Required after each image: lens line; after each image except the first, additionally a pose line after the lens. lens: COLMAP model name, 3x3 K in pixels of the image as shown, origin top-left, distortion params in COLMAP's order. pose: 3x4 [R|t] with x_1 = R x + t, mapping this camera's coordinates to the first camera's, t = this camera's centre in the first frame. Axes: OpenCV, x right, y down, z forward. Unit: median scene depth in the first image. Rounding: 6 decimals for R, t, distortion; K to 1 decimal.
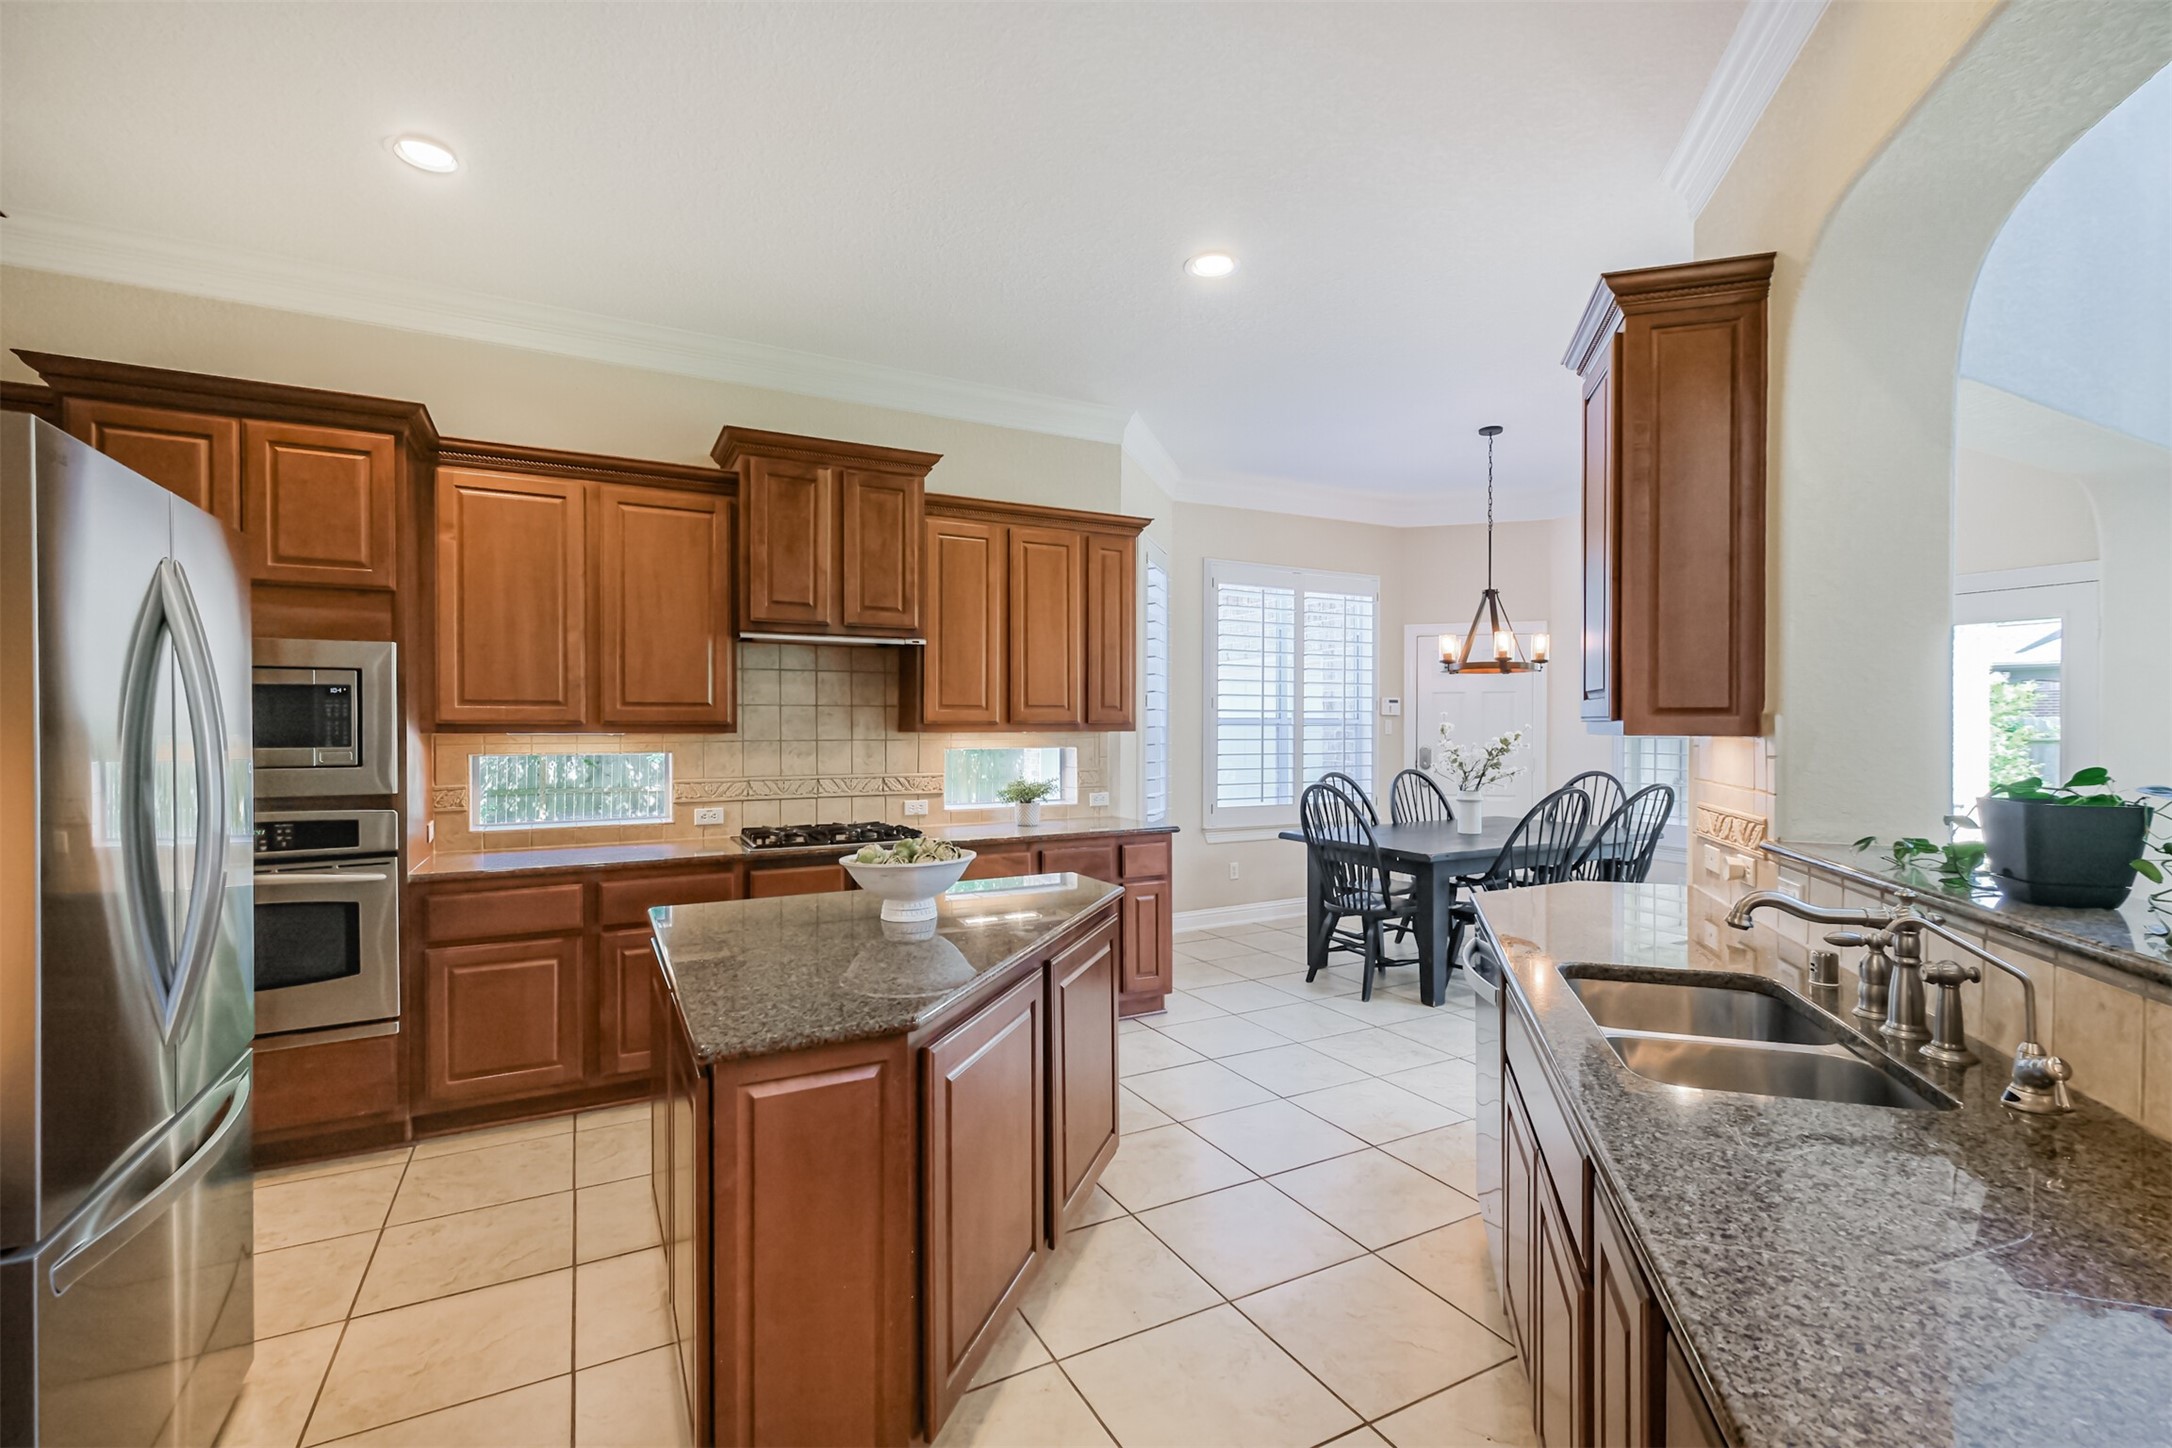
lens RADIAL K [[956.9, 0, 1089.4], [0, 956.9, 732.2], [0, 0, 1]] dist [0.000212, 0.000228]
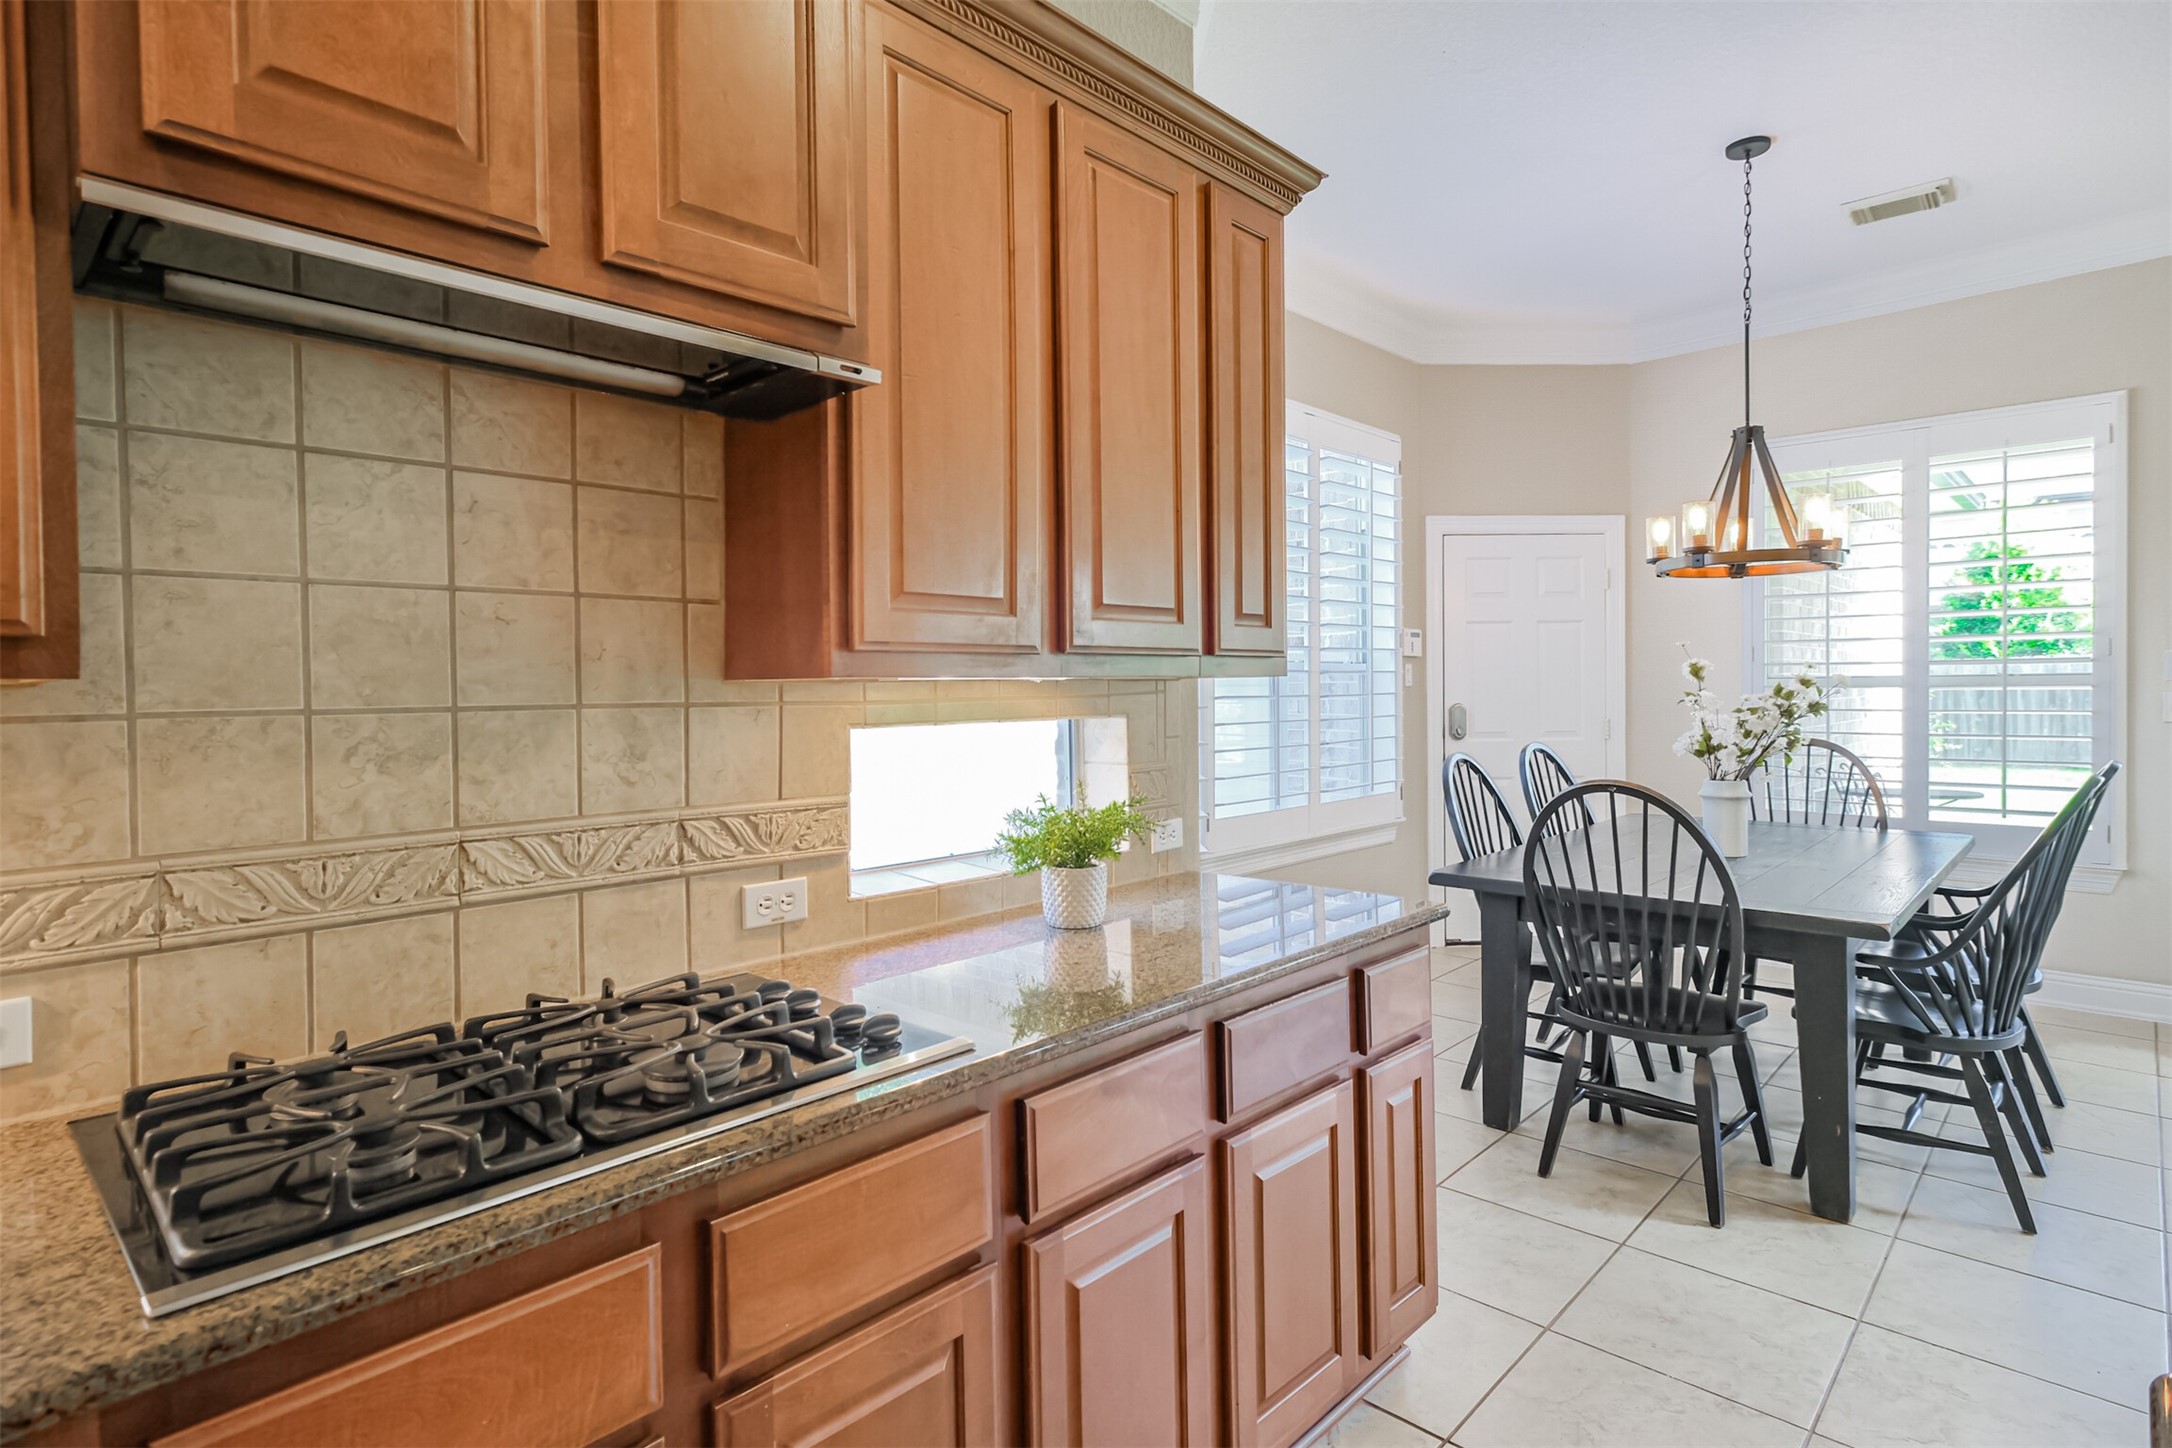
lens RADIAL K [[1106.4, 0, 1090.7], [0, 1106.4, 698.9], [0, 0, 1]] dist [0.007262, 0.000152]
pose [[0.944975, -0.013666, 0.326856, -0.195147], [0.012288, 0.999905, 0.006280, 0.005339], [-0.326911, -0.001918, 0.945053, 0.570100]]
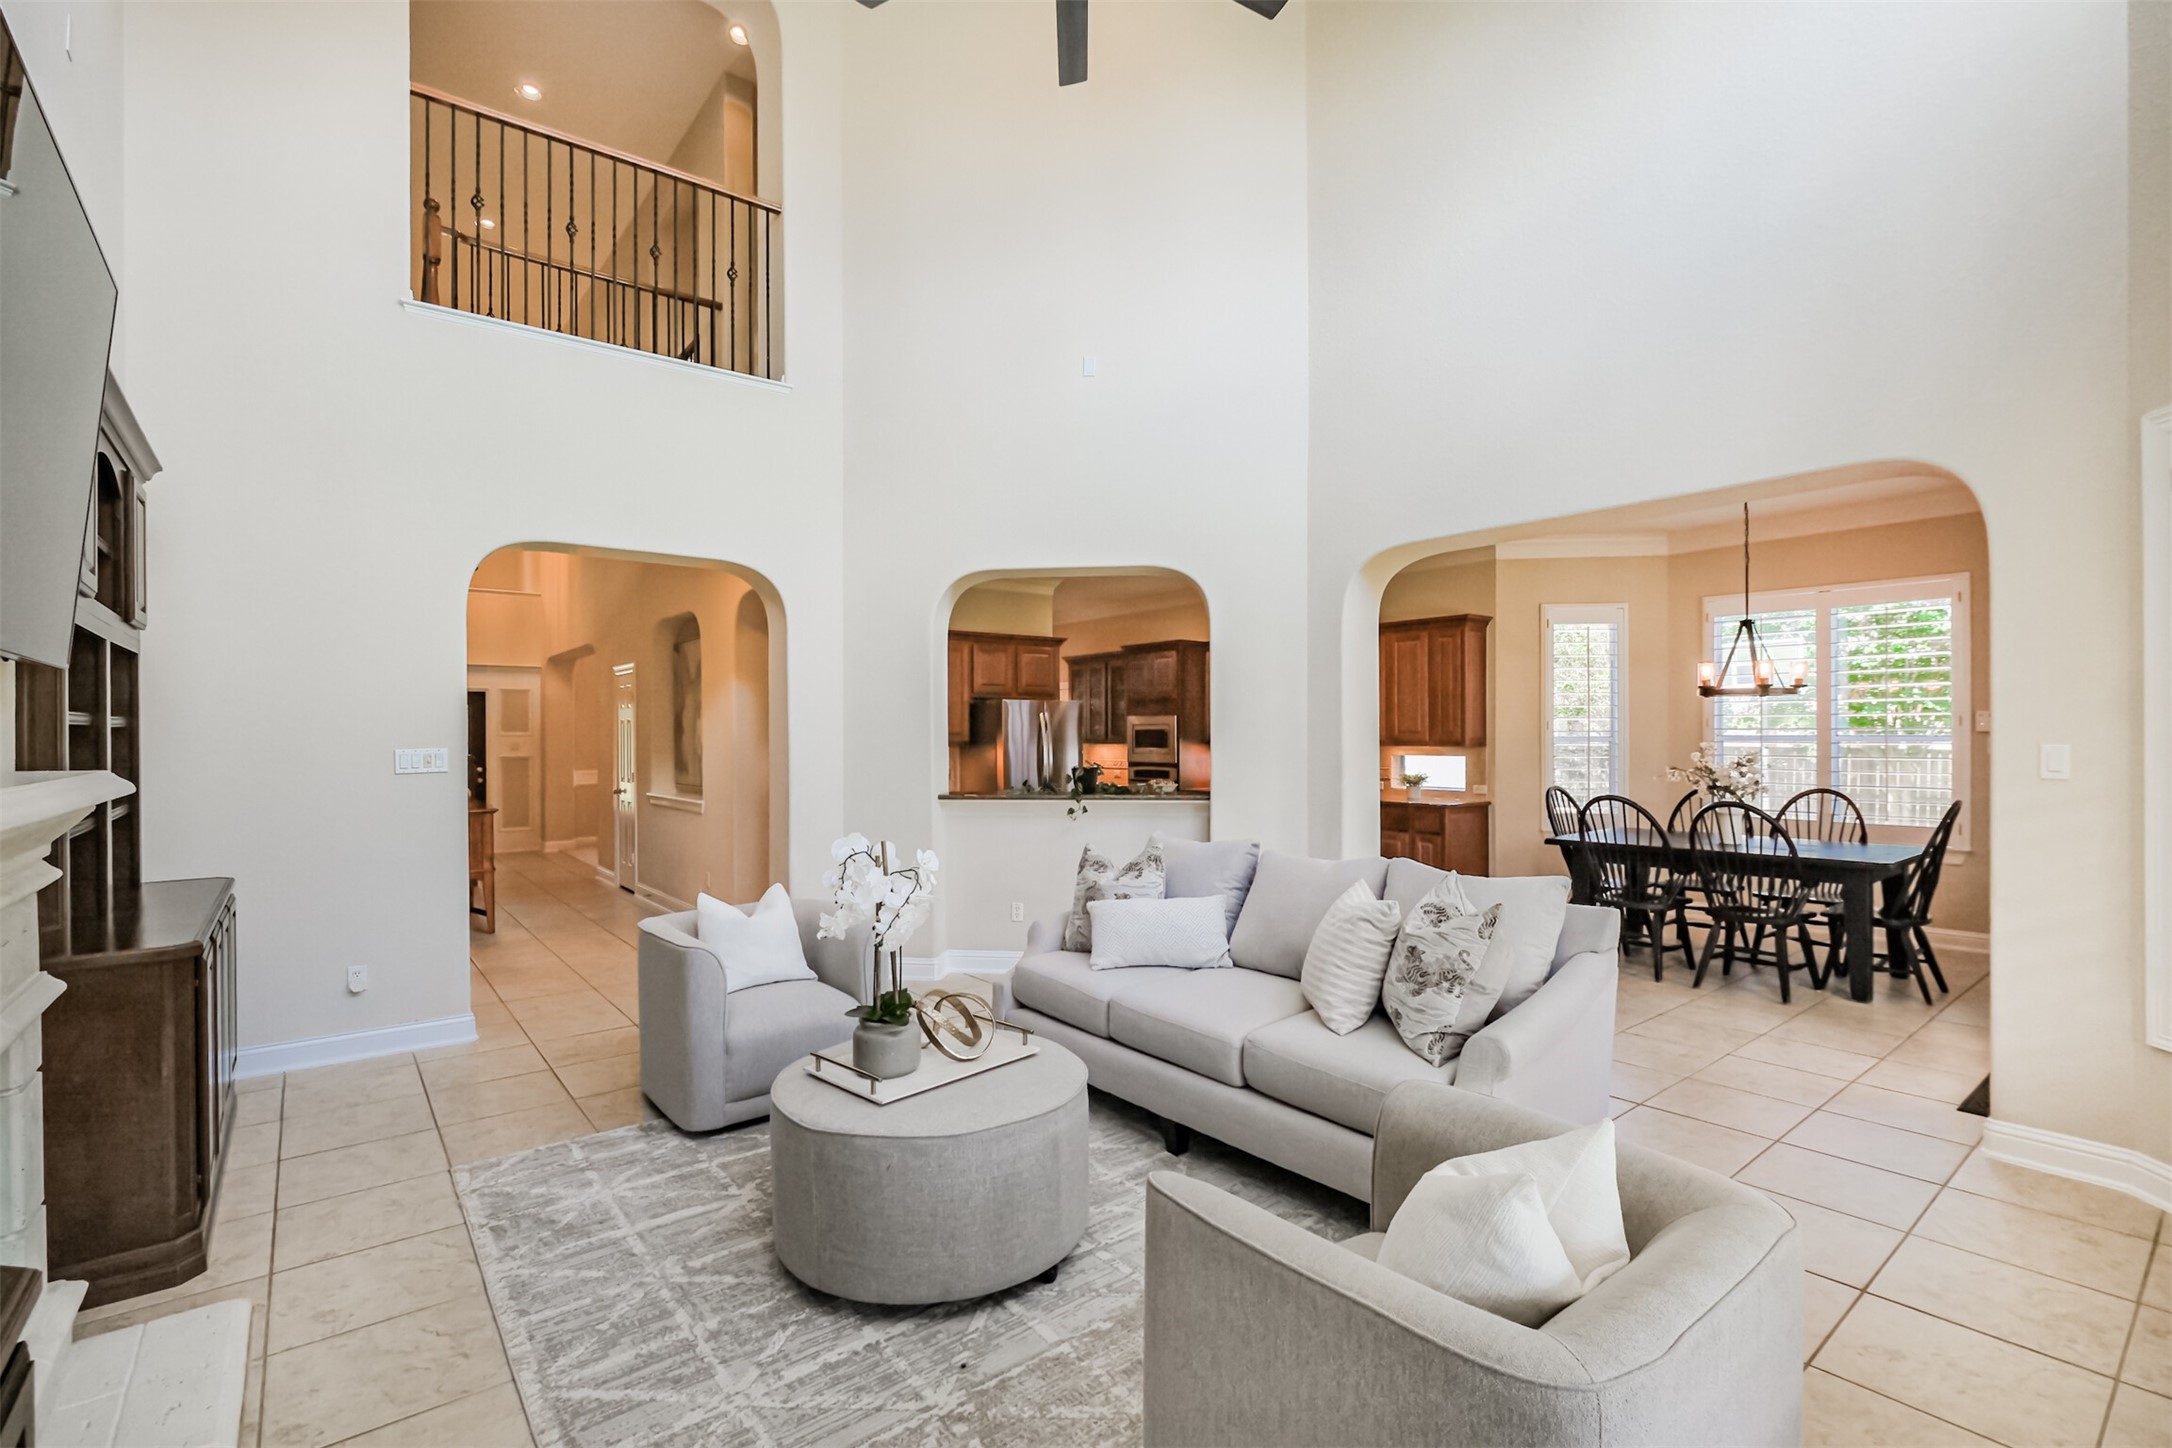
lens RADIAL K [[974.0, 0, 1086.8], [0, 974.0, 729.2], [0, 0, 1]] dist [-0.002658, -0.000303]
pose [[0.186936, -0.005838, -0.982355, 1.545640], [-0.004970, 0.999964, -0.006889, -0.015511], [0.982360, 0.006170, 0.186900, 0.077051]]
